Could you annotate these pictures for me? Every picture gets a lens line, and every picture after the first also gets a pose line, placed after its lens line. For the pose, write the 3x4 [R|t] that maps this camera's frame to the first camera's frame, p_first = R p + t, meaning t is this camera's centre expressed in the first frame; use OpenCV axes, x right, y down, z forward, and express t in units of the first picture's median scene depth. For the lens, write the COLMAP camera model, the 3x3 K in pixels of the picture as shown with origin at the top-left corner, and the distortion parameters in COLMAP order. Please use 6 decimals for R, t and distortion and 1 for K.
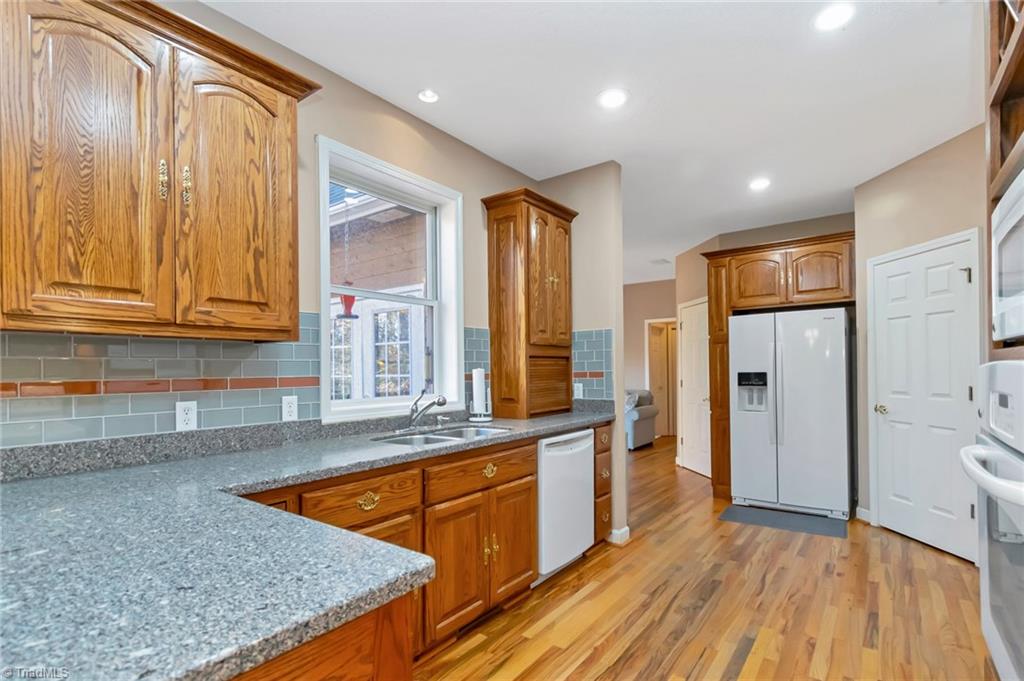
lens RADIAL K [[475.8, 0, 525.2], [0, 475.8, 370.9], [0, 0, 1]] dist [0.005633, -0.000442]
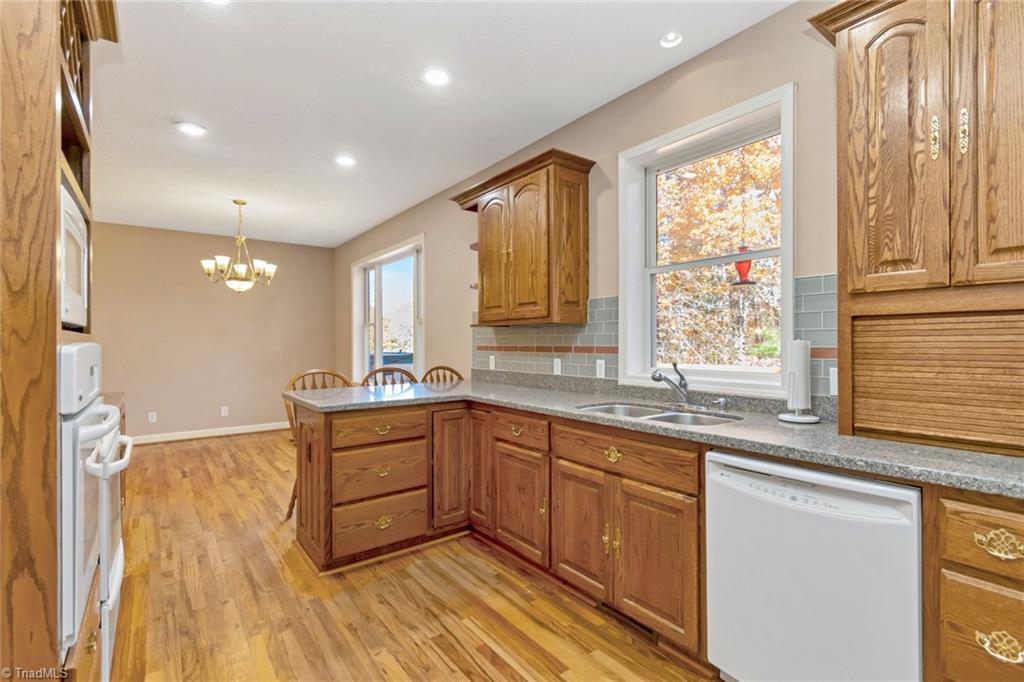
lens RADIAL K [[475.8, 0, 512.3], [0, 475.8, 343.2], [0, 0, 1]] dist [0.005633, -0.000442]
pose [[-0.286280, 0.012387, -0.958066, 0.604675], [0.003104, 0.999923, 0.012000, -0.008891], [0.958141, 0.000461, -0.286296, 0.773042]]
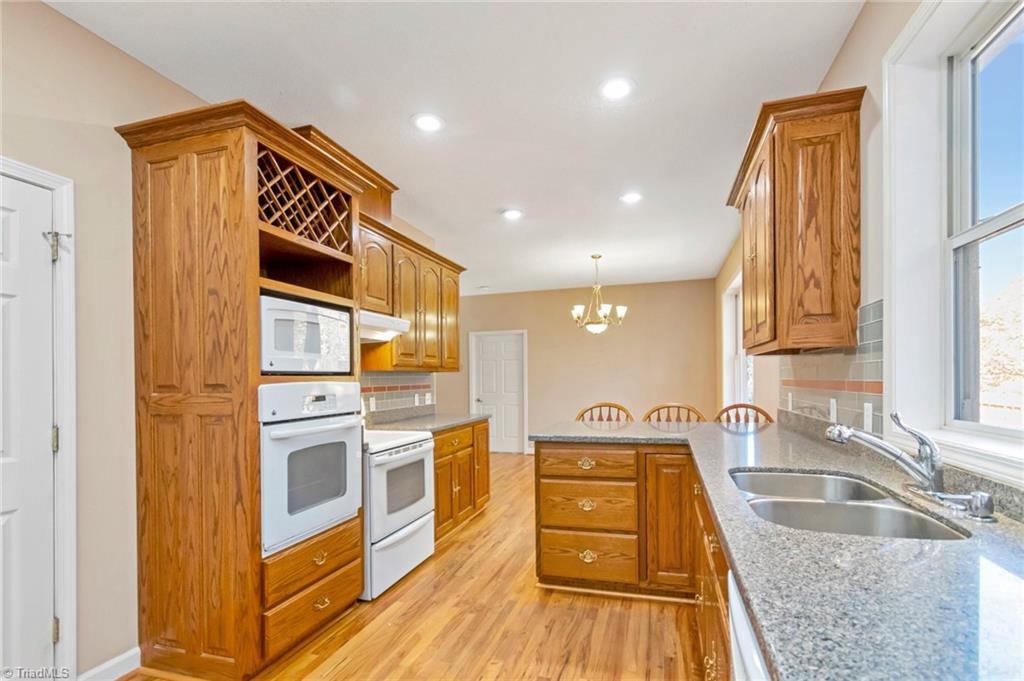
lens RADIAL K [[475.8, 0, 515.4], [0, 475.8, 379.1], [0, 0, 1]] dist [0.005633, -0.000442]
pose [[-0.940547, 0.025437, -0.338710, 0.264786], [0.024365, 0.999676, 0.007418, -0.008569], [0.338789, -0.001275, -0.940862, 1.073960]]
